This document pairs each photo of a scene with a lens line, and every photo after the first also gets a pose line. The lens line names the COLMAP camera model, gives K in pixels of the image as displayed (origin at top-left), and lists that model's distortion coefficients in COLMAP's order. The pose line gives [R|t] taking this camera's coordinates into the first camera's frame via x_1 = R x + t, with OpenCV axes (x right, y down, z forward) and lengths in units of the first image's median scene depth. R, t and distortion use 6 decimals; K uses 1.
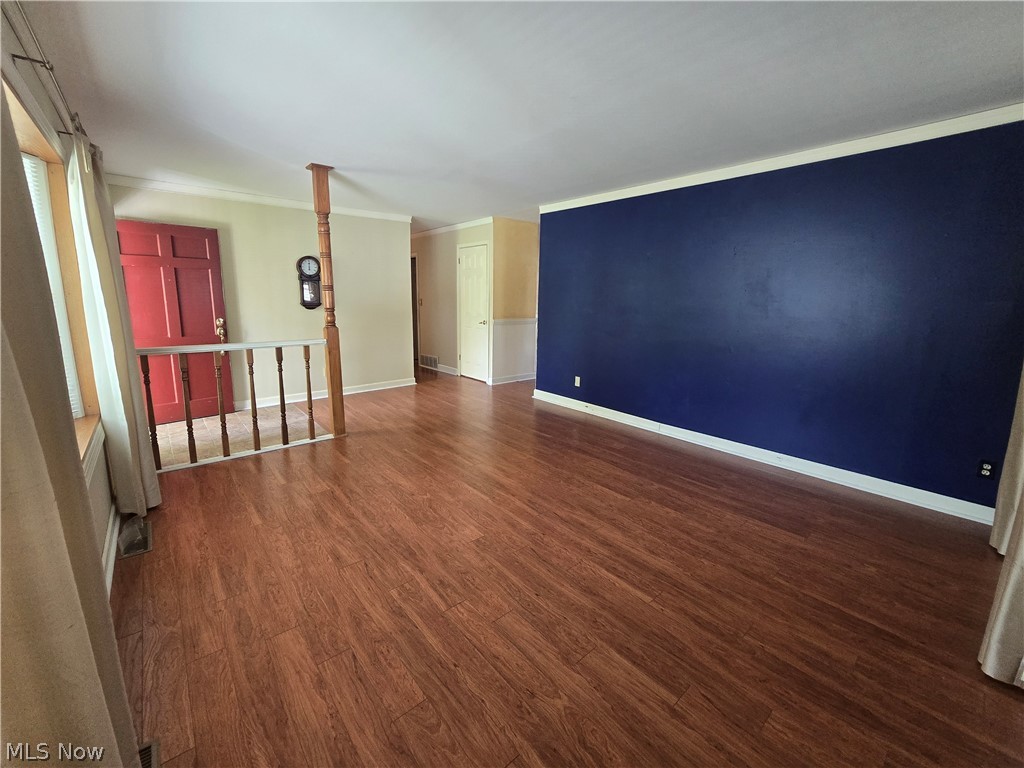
lens RADIAL K [[423.7, 0, 510.1], [0, 423.7, 379.8], [0, 0, 1]] dist [0.015309, -0.000106]
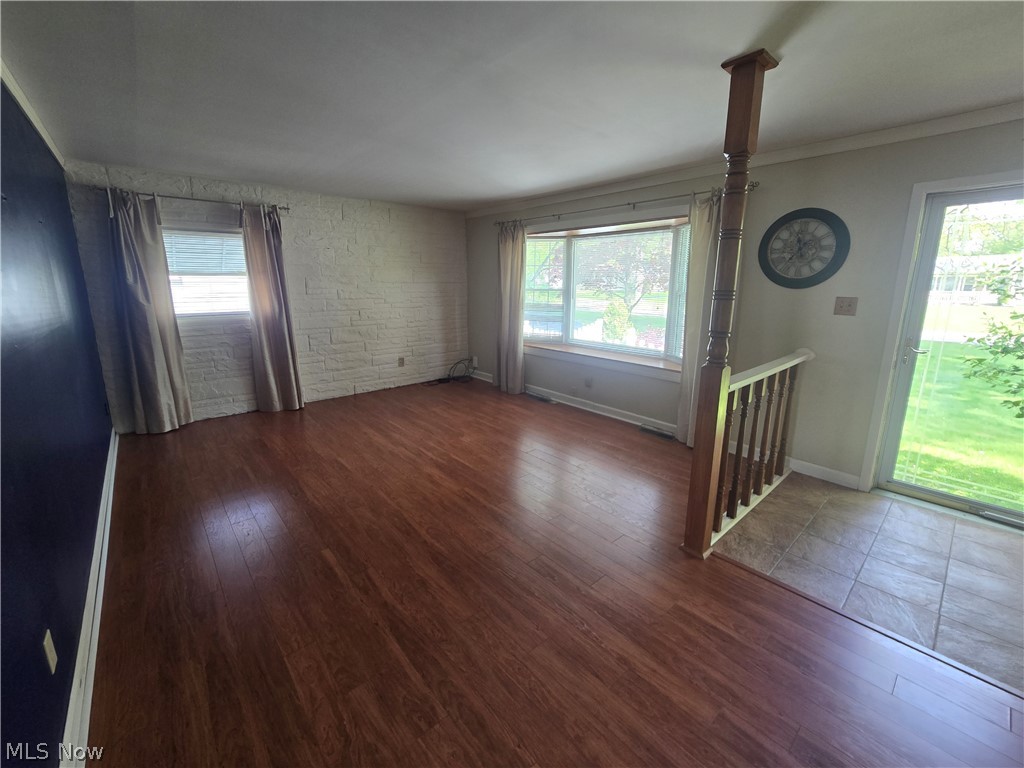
lens RADIAL K [[423.7, 0, 511.6], [0, 423.7, 376.2], [0, 0, 1]] dist [0.015309, -0.000106]
pose [[-0.999801, -0.008459, -0.018069, -0.268204], [-0.015091, 0.913046, 0.407577, -0.601314], [0.013051, 0.407768, -0.912992, 2.742555]]
